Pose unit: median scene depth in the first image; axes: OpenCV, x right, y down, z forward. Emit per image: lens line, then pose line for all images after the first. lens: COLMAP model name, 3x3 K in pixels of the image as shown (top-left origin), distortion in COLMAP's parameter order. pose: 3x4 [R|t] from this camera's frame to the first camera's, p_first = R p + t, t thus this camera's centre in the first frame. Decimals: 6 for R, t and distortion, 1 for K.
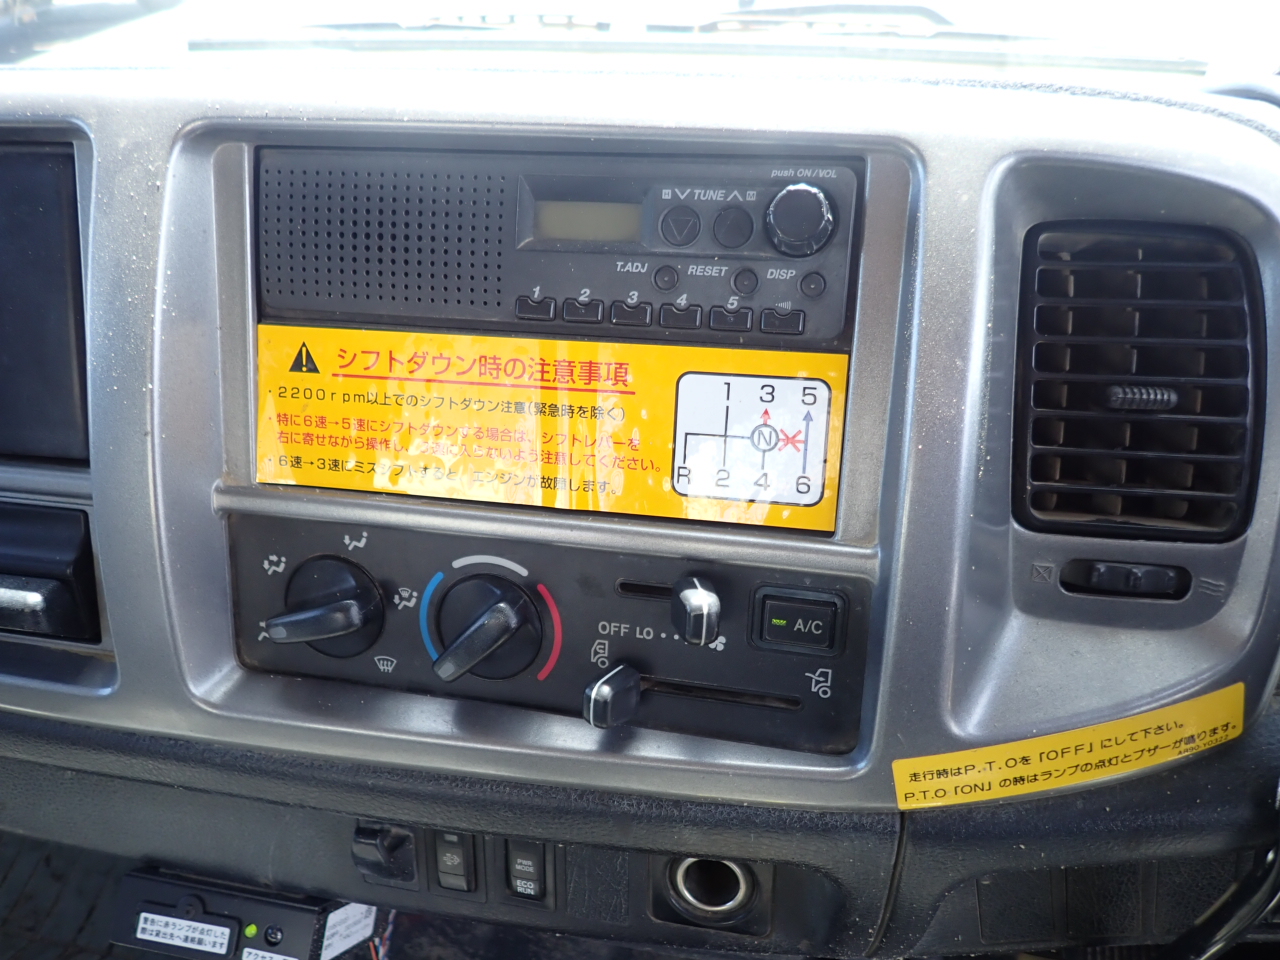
lens RADIAL K [[935.9, 0, 640.0], [0, 935.9, 480.0], [0, 0, 1]] dist [0.002686, -0.007154]
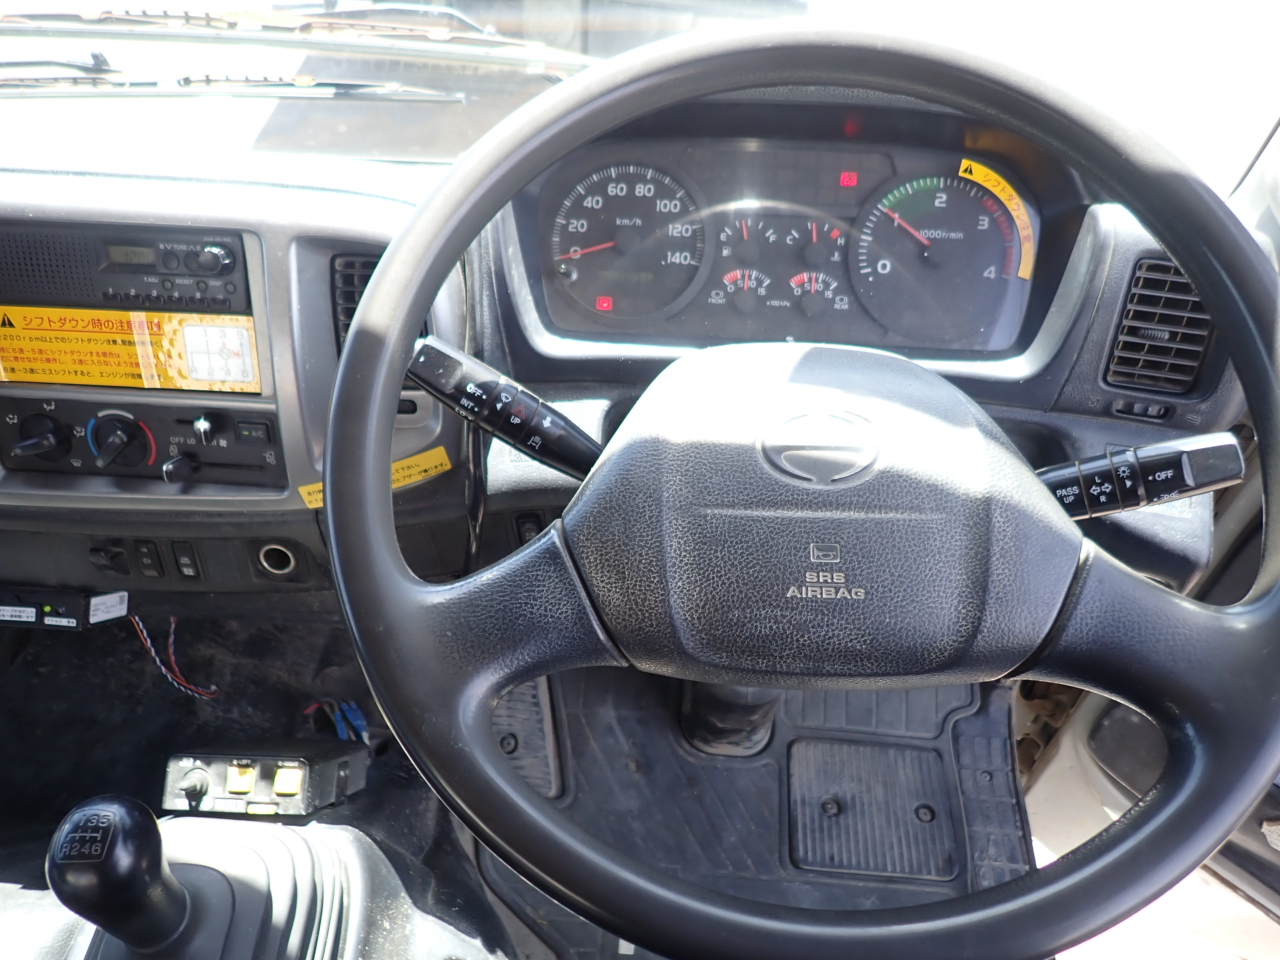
lens RADIAL K [[934.2, 0, 640.0], [0, 934.2, 480.0], [0, 0, 1]] dist [0.002803, -0.006298]
pose [[0.990751, -0.065388, 0.118897, 0.627584], [0.039330, 0.977002, 0.209573, -0.134265], [-0.129866, -0.202958, 0.970537, -1.041261]]
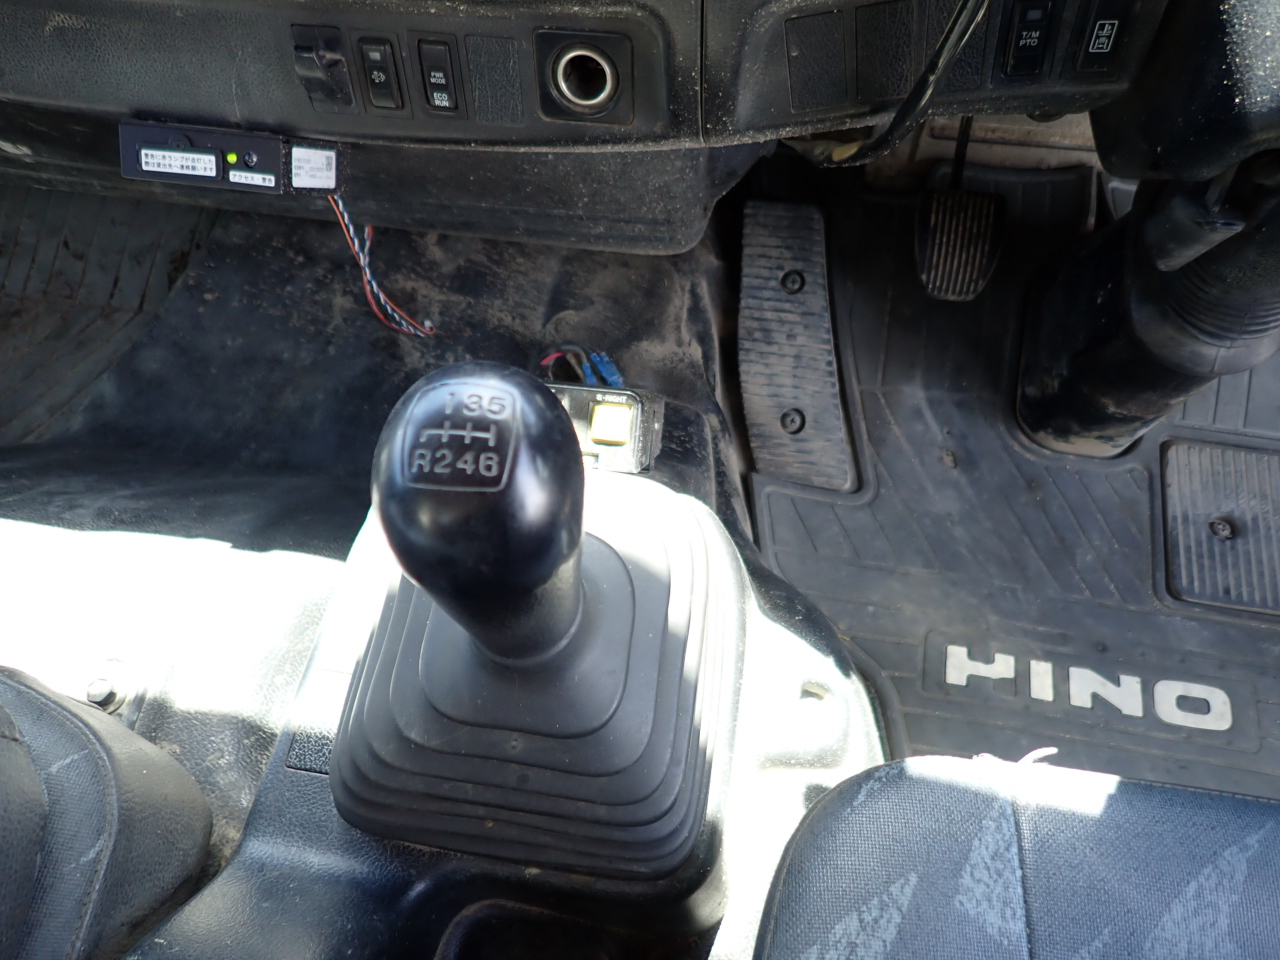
lens RADIAL K [[934.2, 0, 640.0], [0, 934.2, 480.0], [0, 0, 1]] dist [0.002803, -0.006298]
pose [[0.999546, -0.029818, 0.004283, 0.128693], [0.024153, 0.878258, 0.477577, 0.306889], [-0.018002, -0.477256, 0.878580, -0.360115]]
